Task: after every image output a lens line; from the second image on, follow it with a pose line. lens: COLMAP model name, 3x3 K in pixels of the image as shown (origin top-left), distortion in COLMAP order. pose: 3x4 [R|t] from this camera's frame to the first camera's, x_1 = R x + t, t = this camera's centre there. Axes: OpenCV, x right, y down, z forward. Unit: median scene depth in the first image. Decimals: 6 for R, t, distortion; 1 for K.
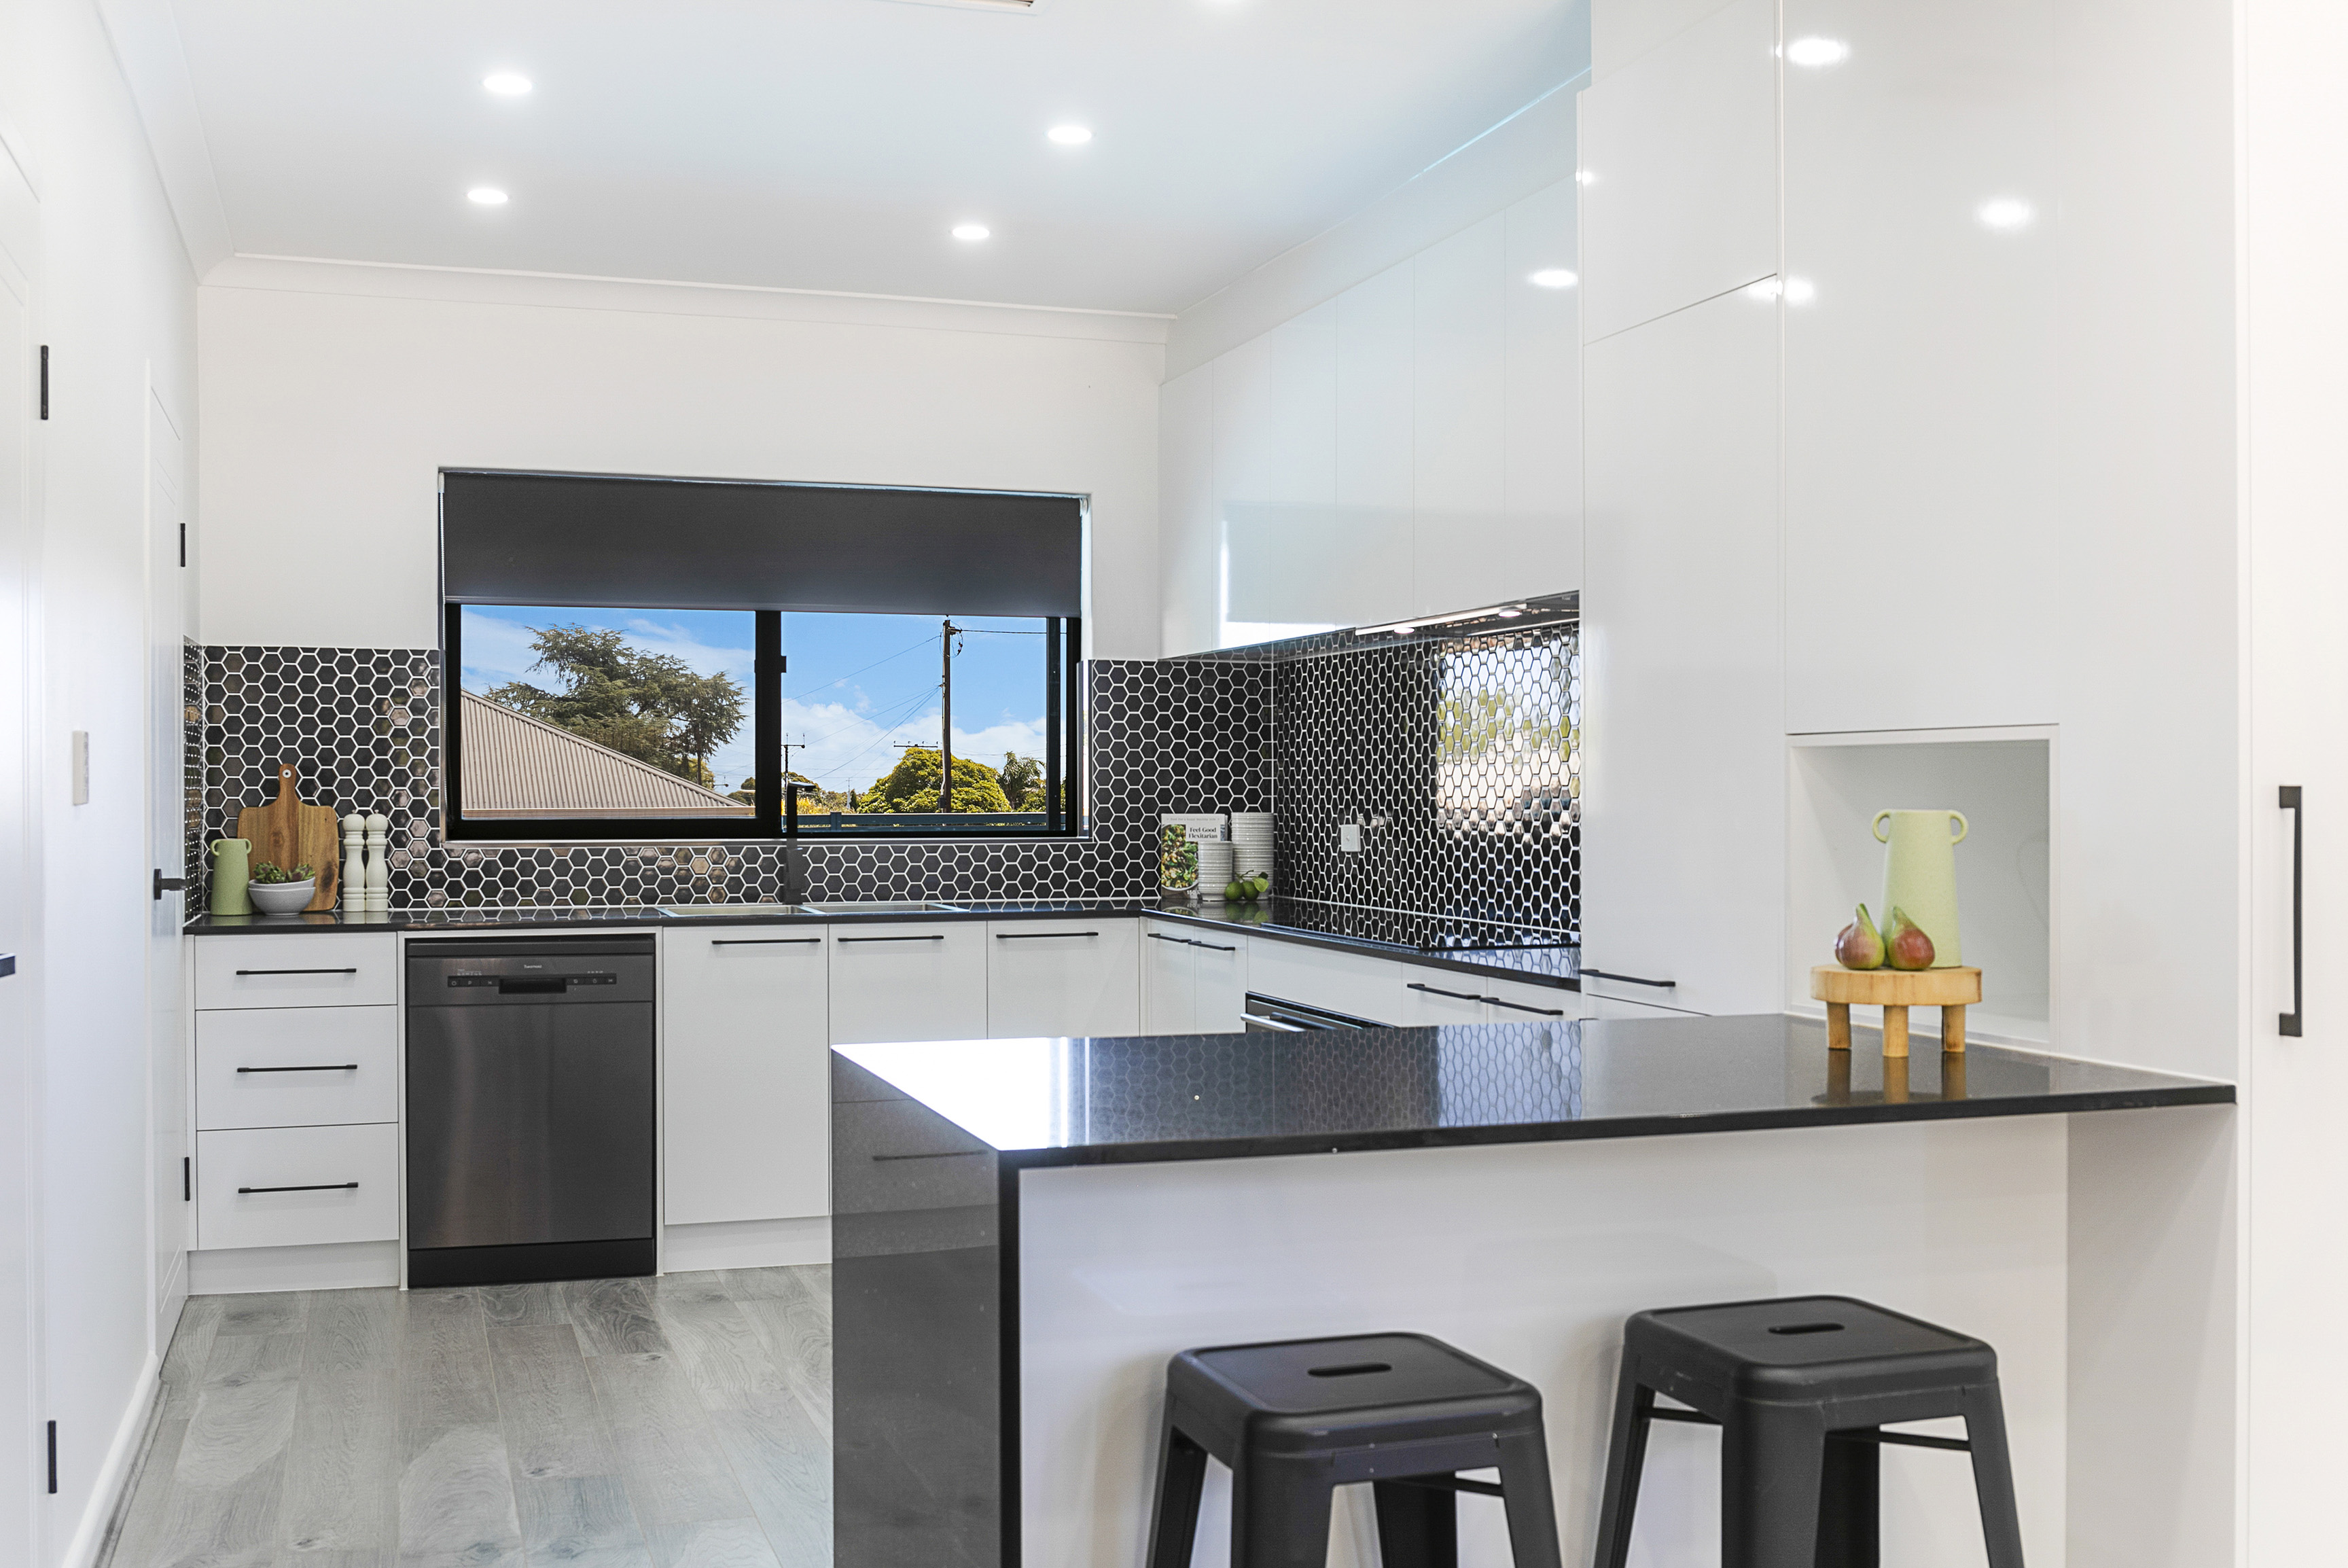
lens RADIAL K [[2353.7, 0, 1174.0], [0, 2353.7, 784.0], [0, 0, 1]] dist [-0.040053, -0.008768]
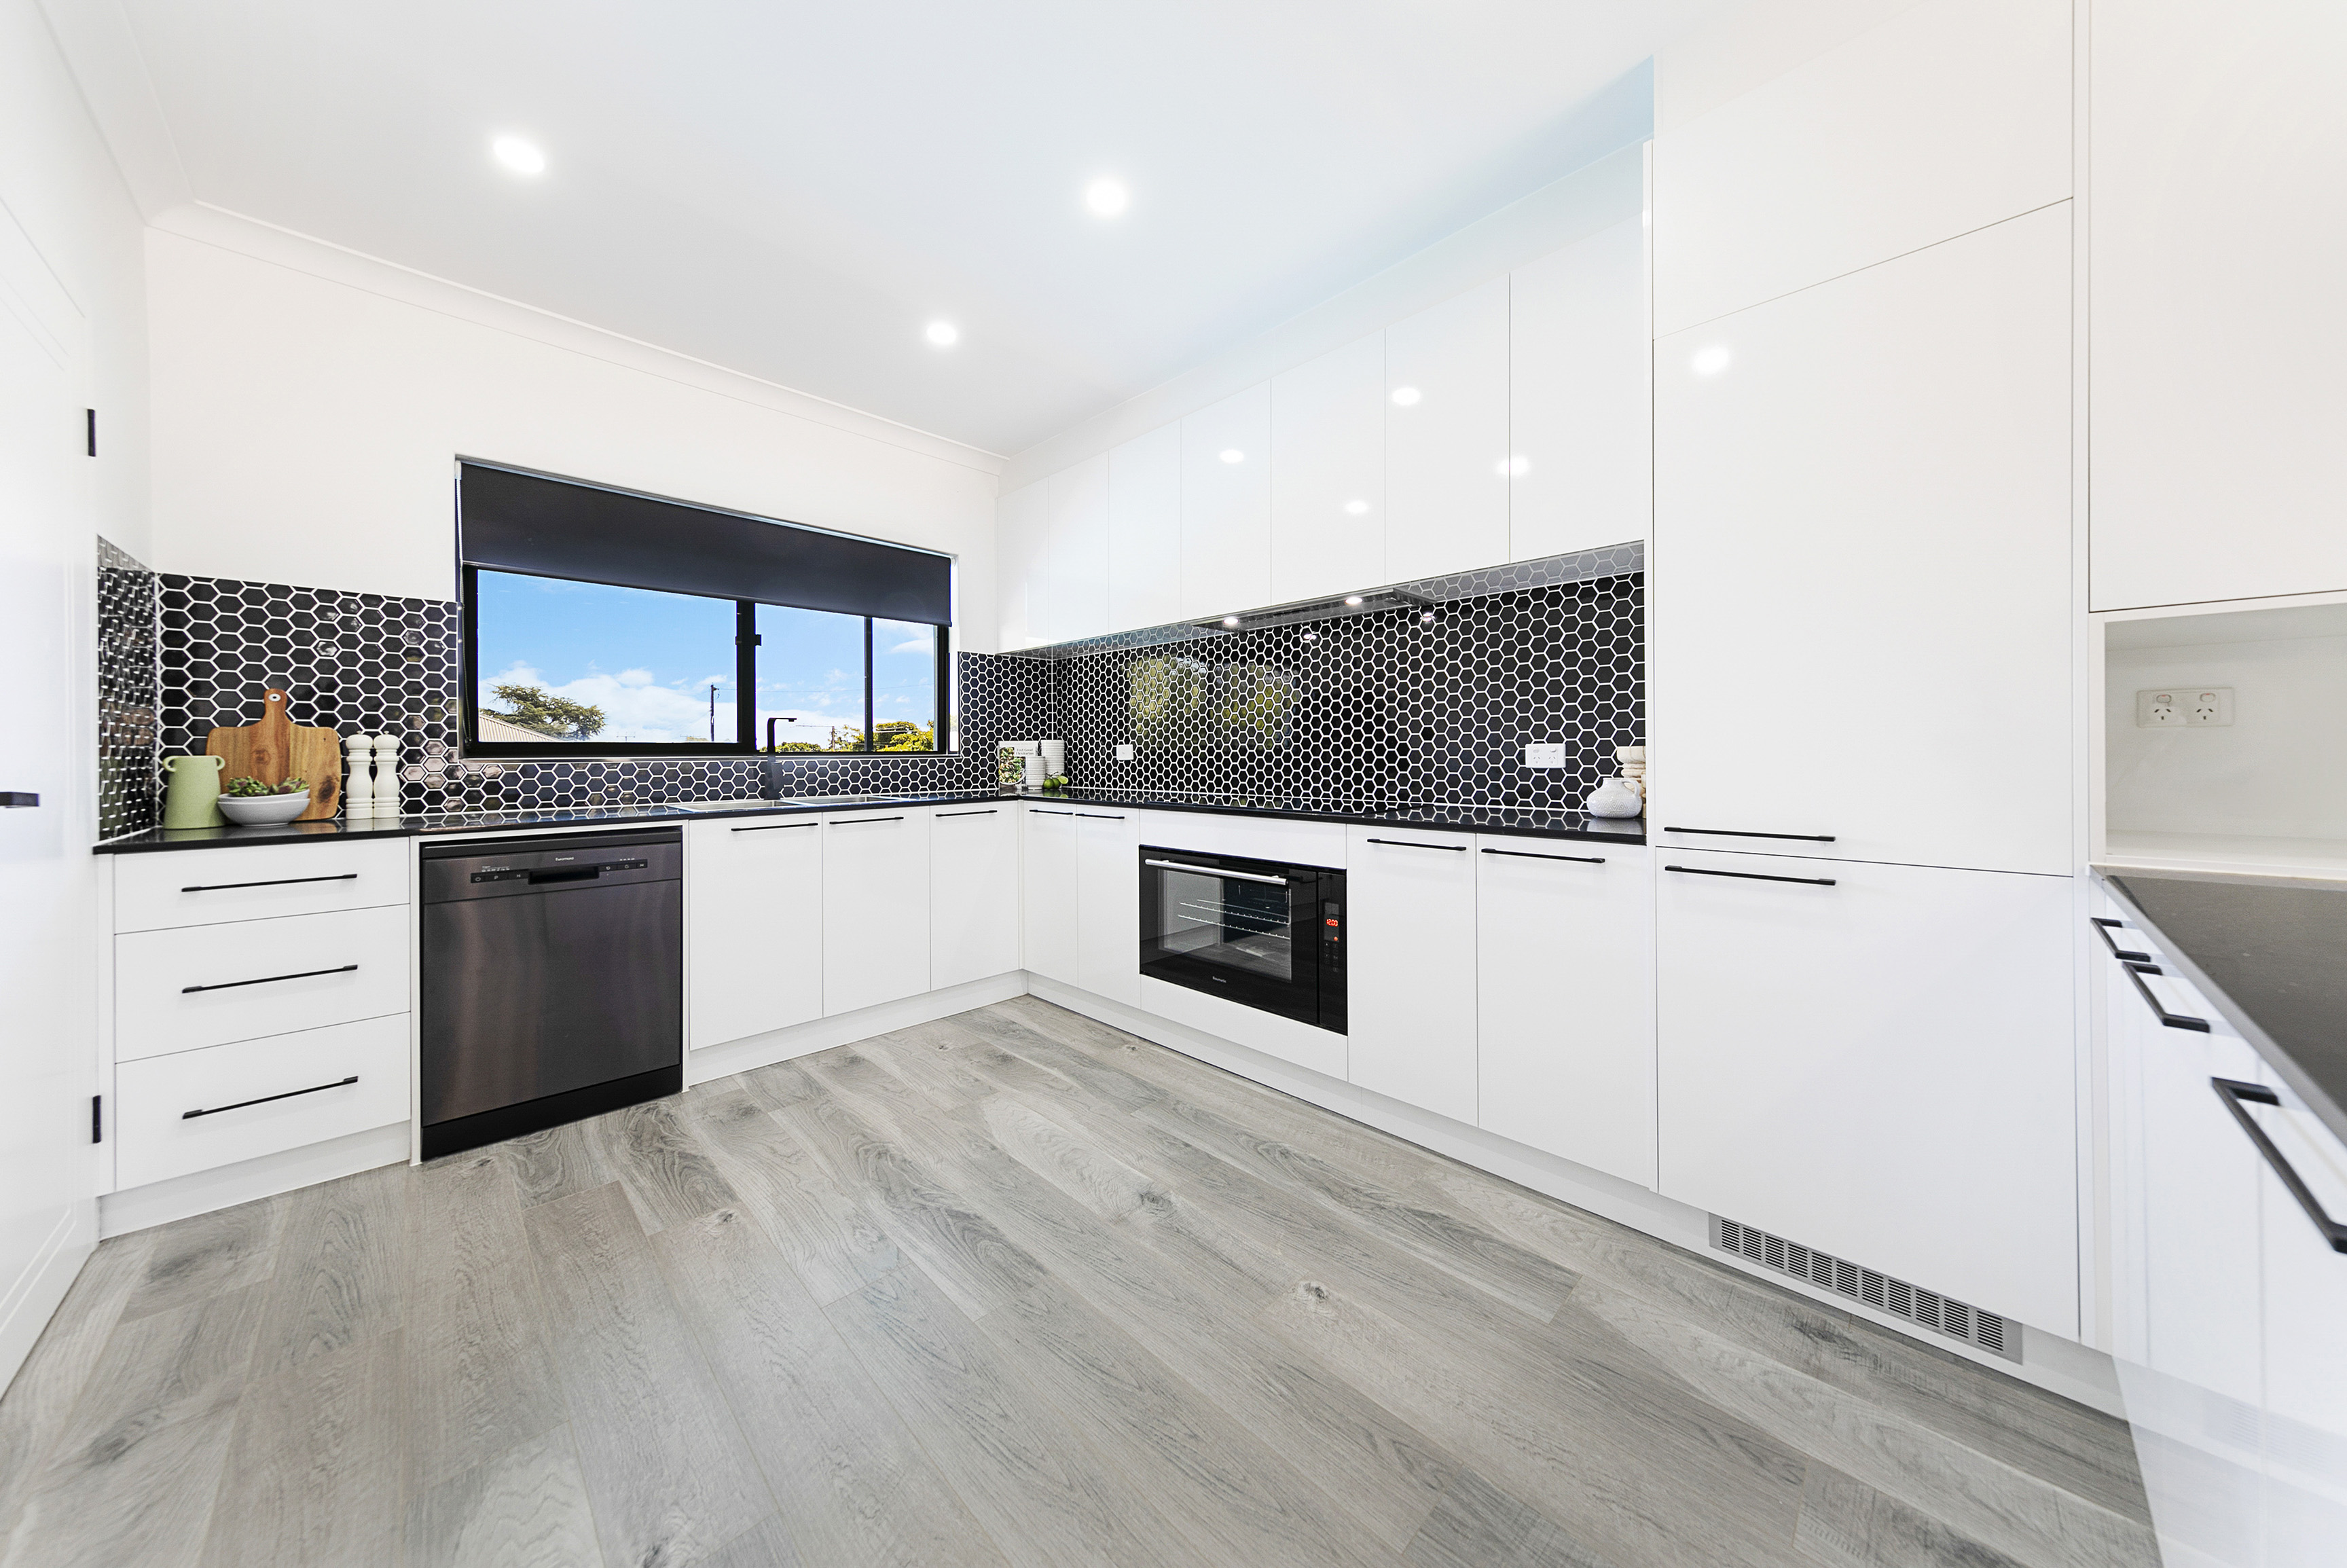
lens RADIAL K [[759.0, 0, 1176.9], [0, 759.0, 747.1], [0, 0, 1]] dist [0.001501, 0.000009]
pose [[0.892486, -0.002290, 0.451070, -0.158340], [0.005081, 0.999975, -0.004976, 0.022838], [-0.451047, 0.006732, 0.892475, 0.480178]]
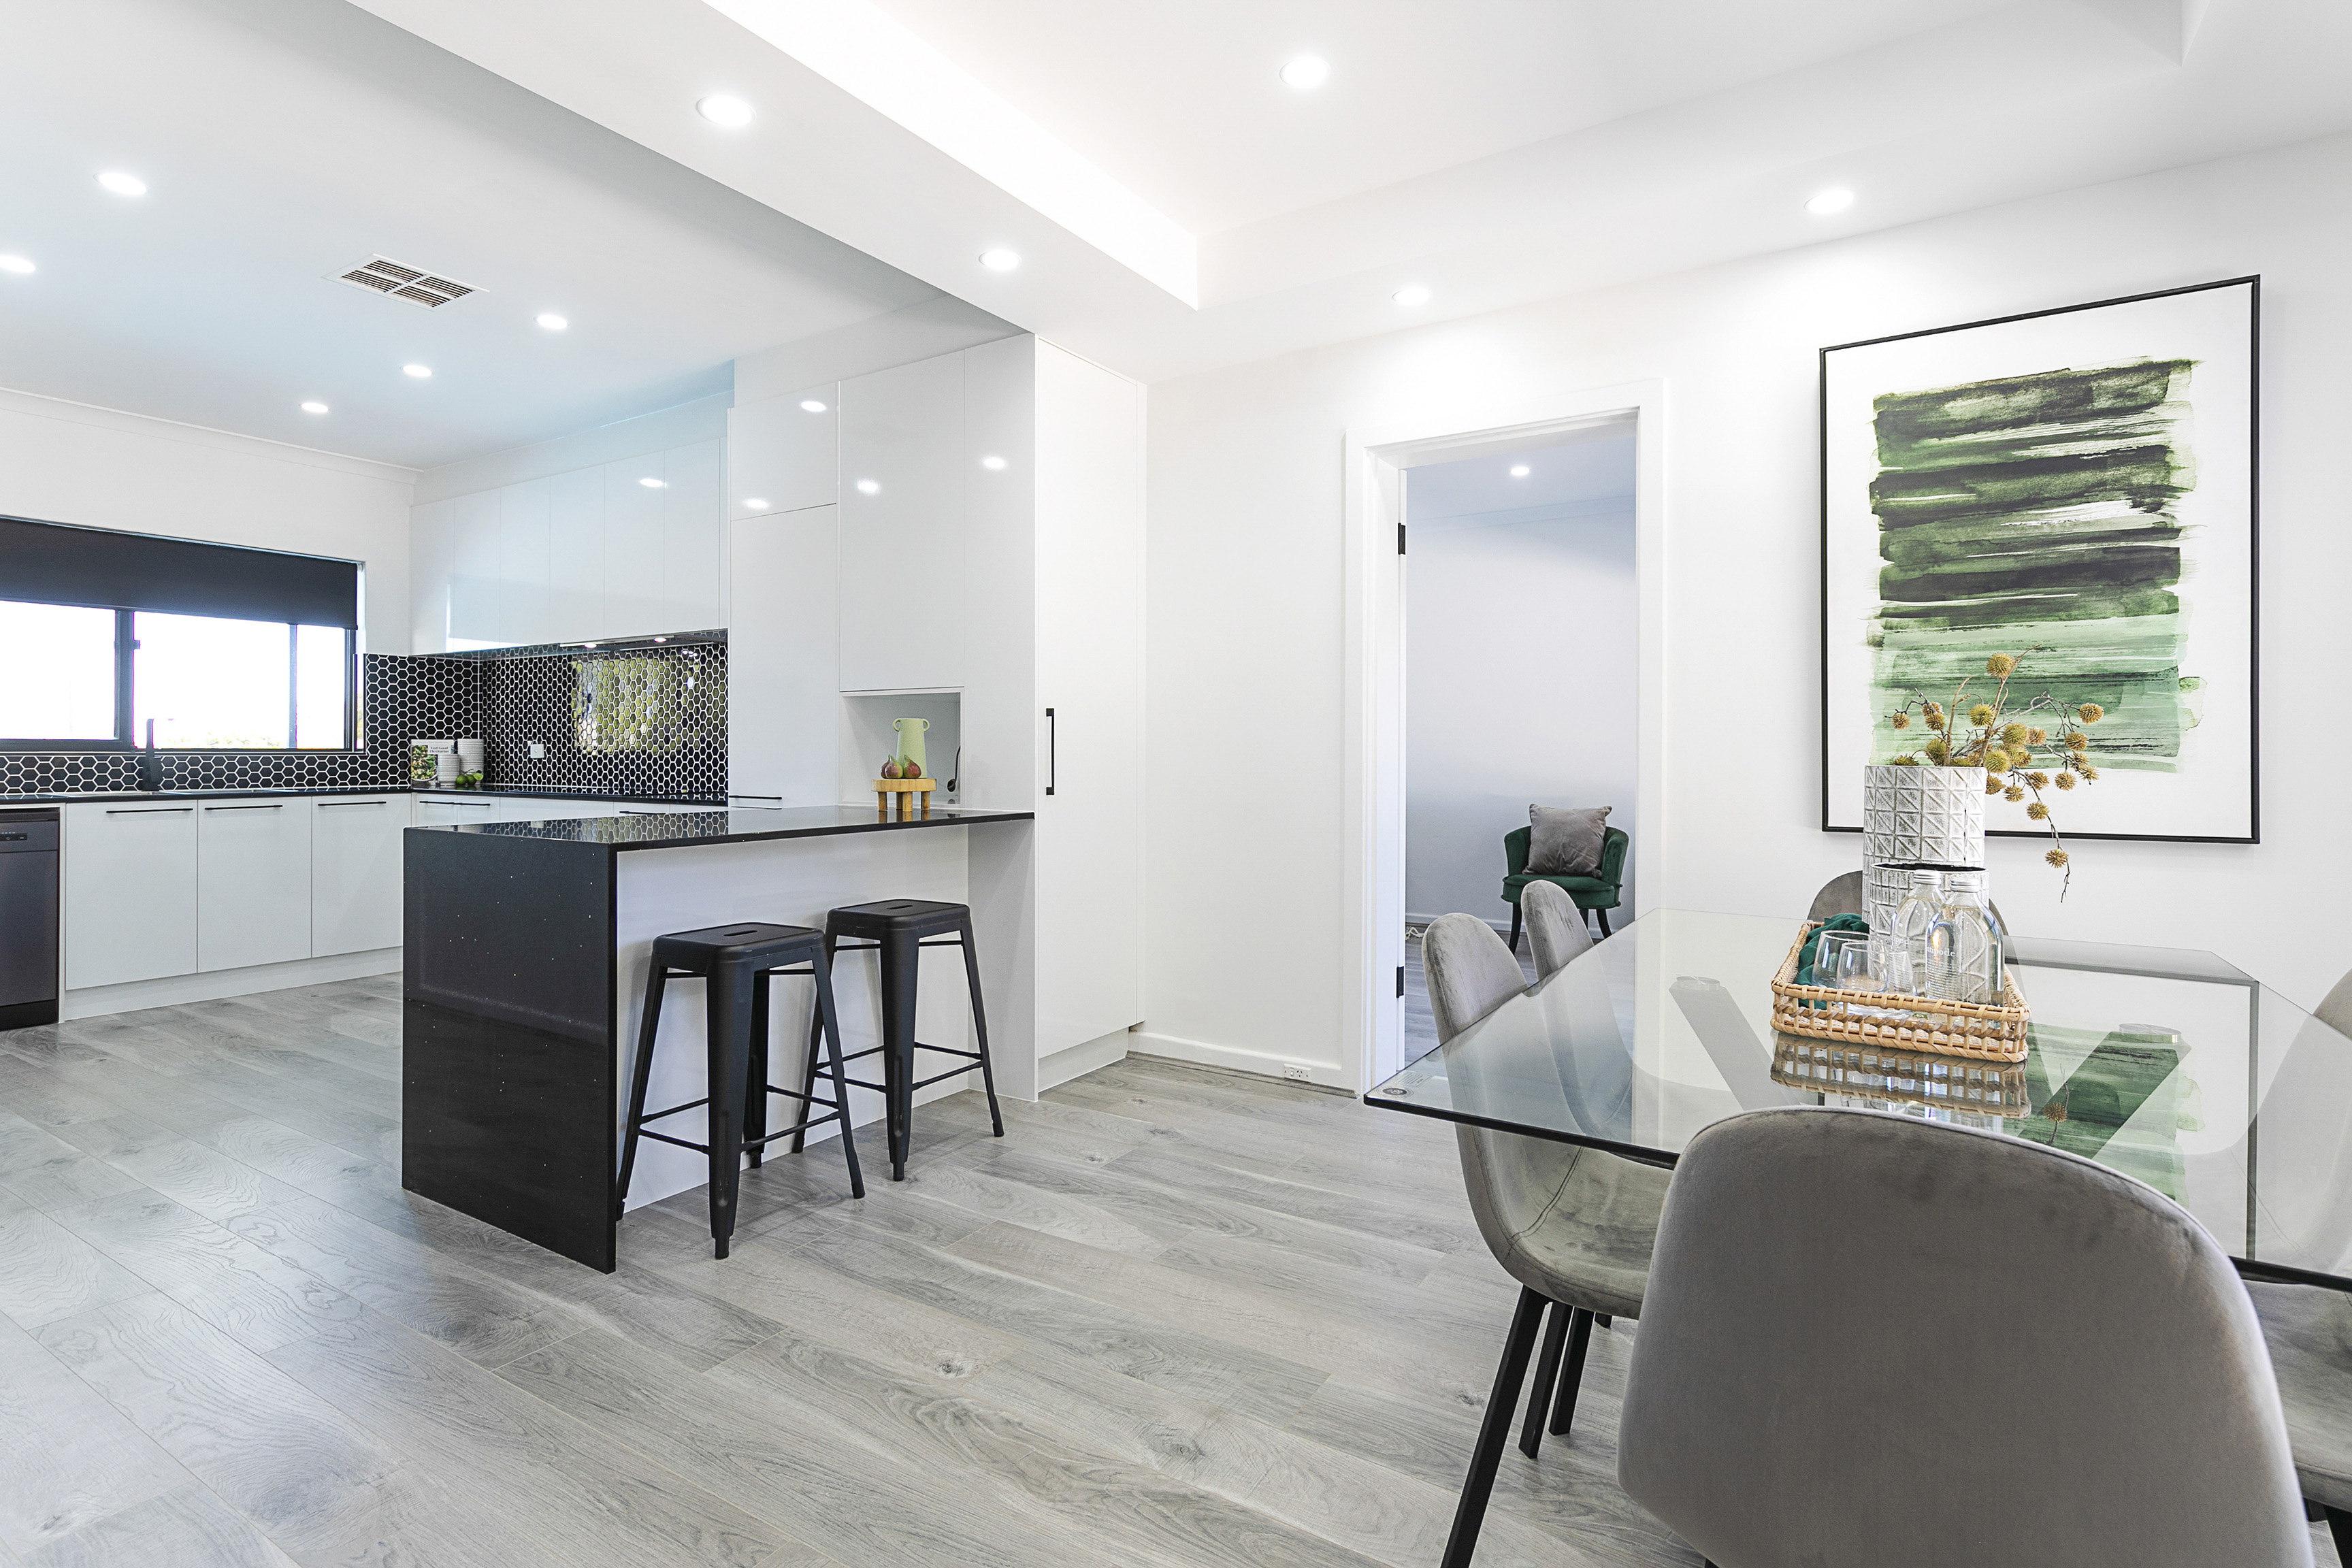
lens RADIAL K [[1137.2, 0, 1184.7], [0, 1137.2, 745.8], [0, 0, 1]] dist [0.003937, -0.000136]
pose [[0.765032, 0.004048, 0.643979, -0.129276], [-0.001896, 0.999990, -0.004034, 0.022333], [-0.643989, 0.001865, 0.765032, -0.080810]]
